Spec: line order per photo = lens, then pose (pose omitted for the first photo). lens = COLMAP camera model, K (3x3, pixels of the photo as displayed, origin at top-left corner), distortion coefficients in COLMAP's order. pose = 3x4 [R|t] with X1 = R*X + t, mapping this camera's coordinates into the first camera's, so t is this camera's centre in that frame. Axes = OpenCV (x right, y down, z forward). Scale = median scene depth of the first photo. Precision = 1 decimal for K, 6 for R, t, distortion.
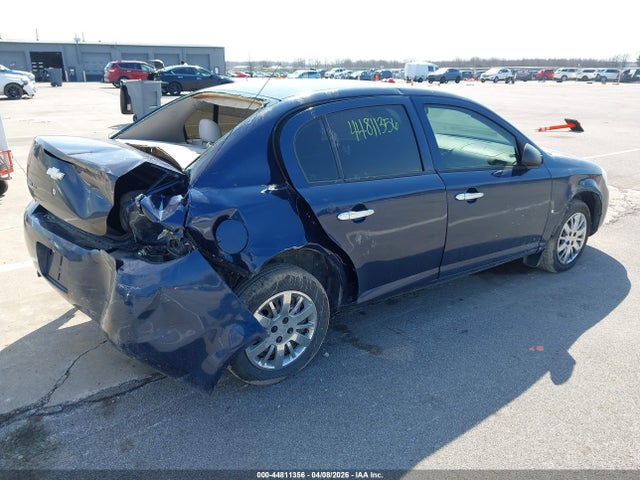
lens RADIAL K [[500.0, 0, 320.0], [0, 500.0, 240.0], [0, 0, 1]] dist [0.012238, 0.004164]
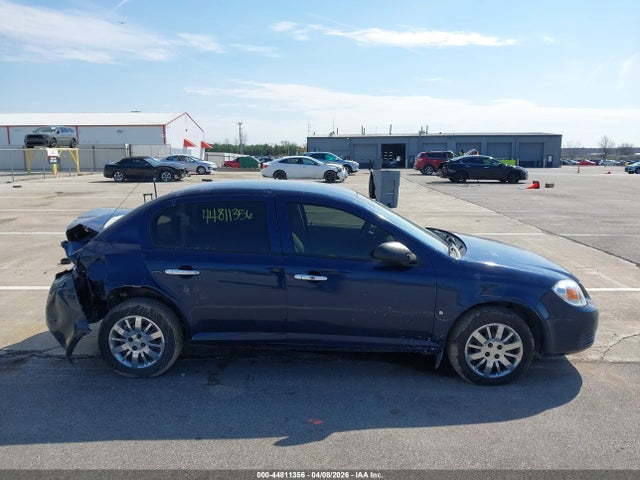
lens RADIAL K [[523.9, 0, 331.3], [0, 523.9, 241.7], [0, 0, 1]] dist [-0.000588, -0.002786]
pose [[0.791676, 0.097154, -0.603166, 0.425307], [-0.194880, 0.975858, -0.098602, -0.023560], [0.579025, 0.195606, 0.791497, 0.012333]]
